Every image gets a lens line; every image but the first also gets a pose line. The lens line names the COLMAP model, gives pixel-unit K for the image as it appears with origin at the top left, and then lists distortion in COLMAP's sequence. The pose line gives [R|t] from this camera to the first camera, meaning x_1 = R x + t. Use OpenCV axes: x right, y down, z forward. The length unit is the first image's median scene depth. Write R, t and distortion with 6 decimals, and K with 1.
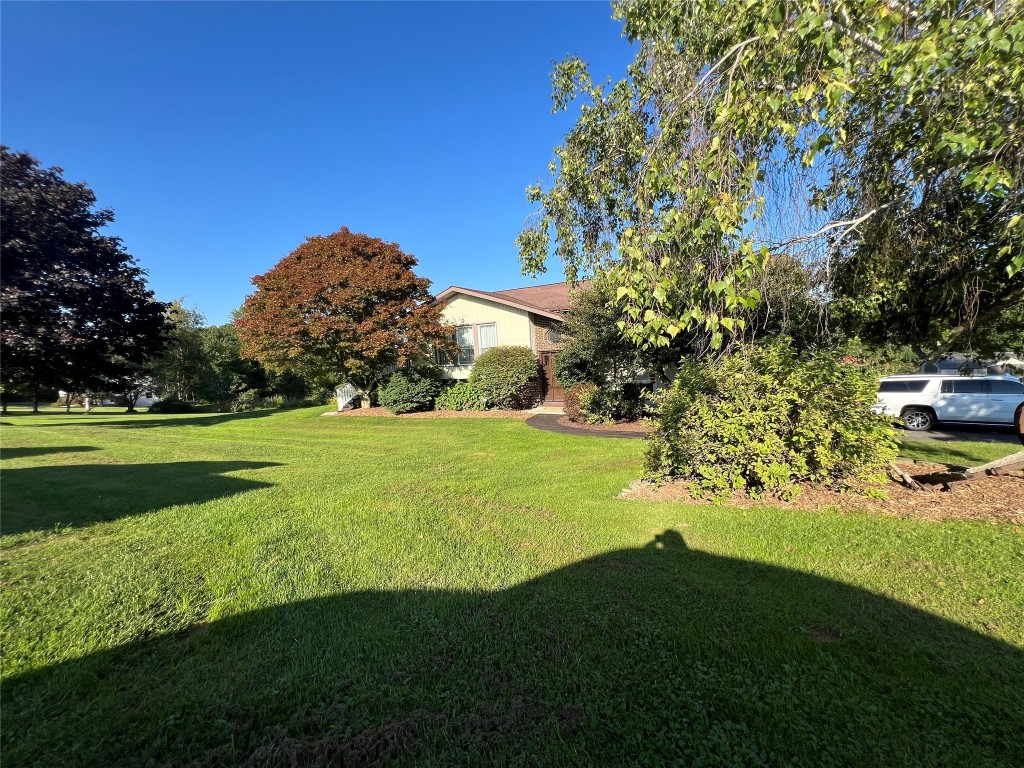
lens RADIAL K [[412.7, 0, 515.5], [0, 412.7, 381.7], [0, 0, 1]] dist [-0.001013, -0.000144]
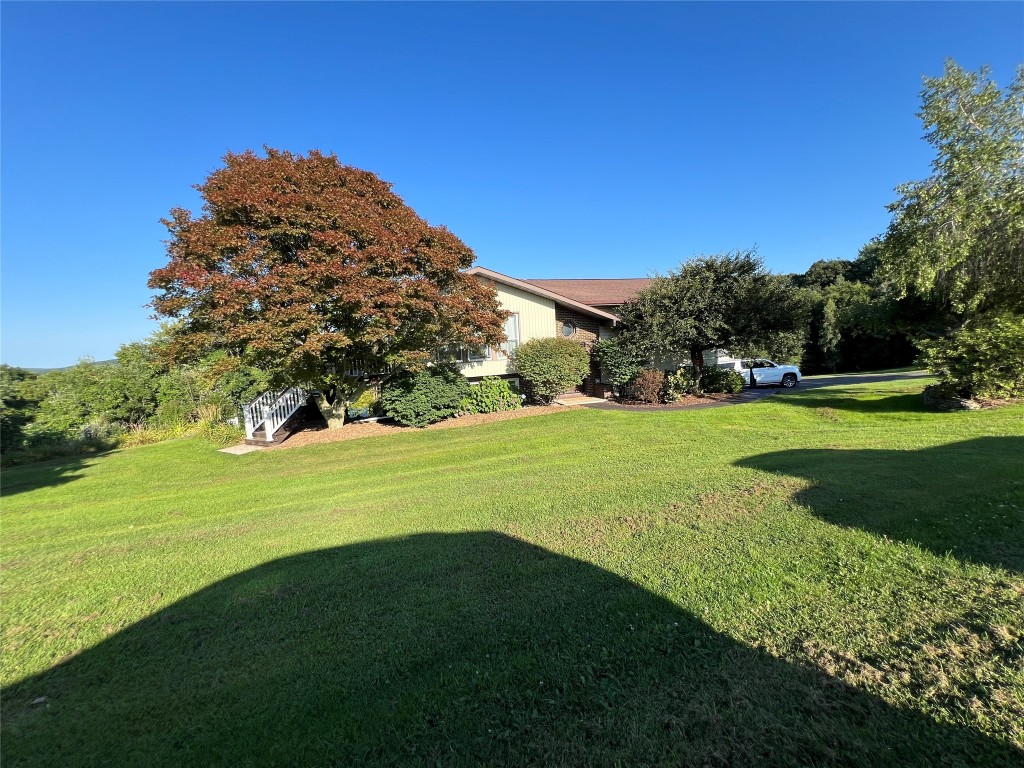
lens RADIAL K [[412.7, 0, 513.5], [0, 412.7, 386.5], [0, 0, 1]] dist [-0.001013, -0.000144]
pose [[0.714559, -0.058642, 0.697113, -0.707981], [0.067852, 0.997592, 0.014370, 0.006313], [-0.696277, 0.037032, 0.716817, 0.355421]]
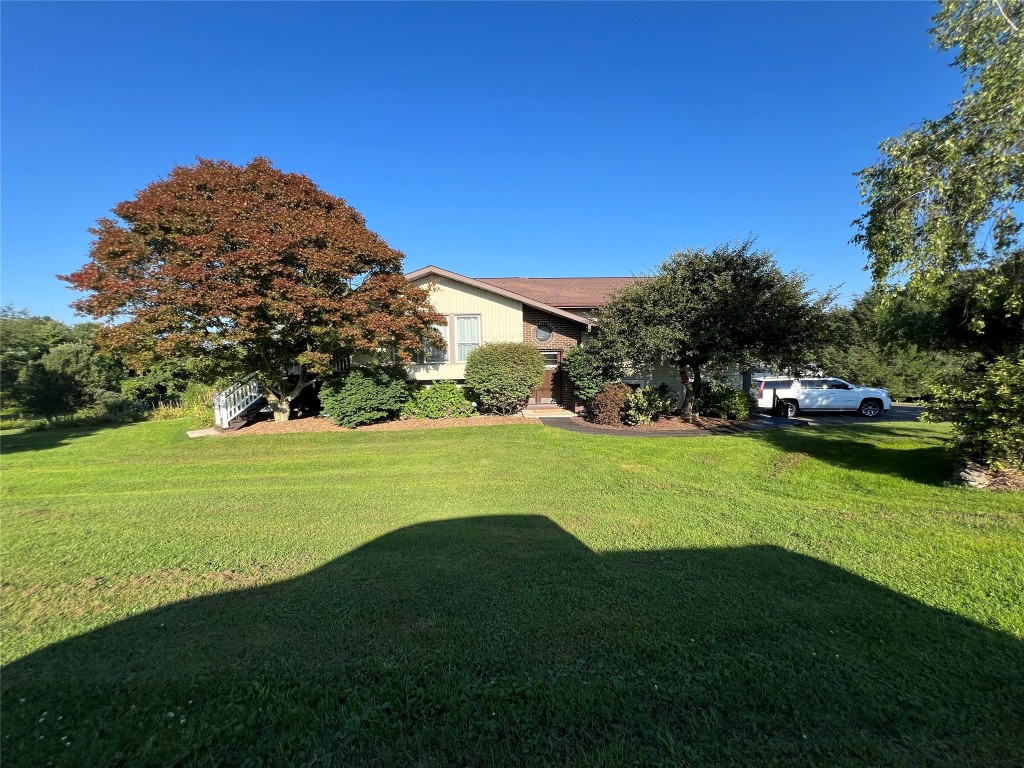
lens RADIAL K [[412.7, 0, 513.2], [0, 412.7, 384.3], [0, 0, 1]] dist [-0.001013, -0.000144]
pose [[0.876167, -0.008093, 0.481940, -0.403542], [0.004816, 0.999956, 0.008035, -0.004442], [-0.481984, -0.004719, 0.876168, 0.211961]]
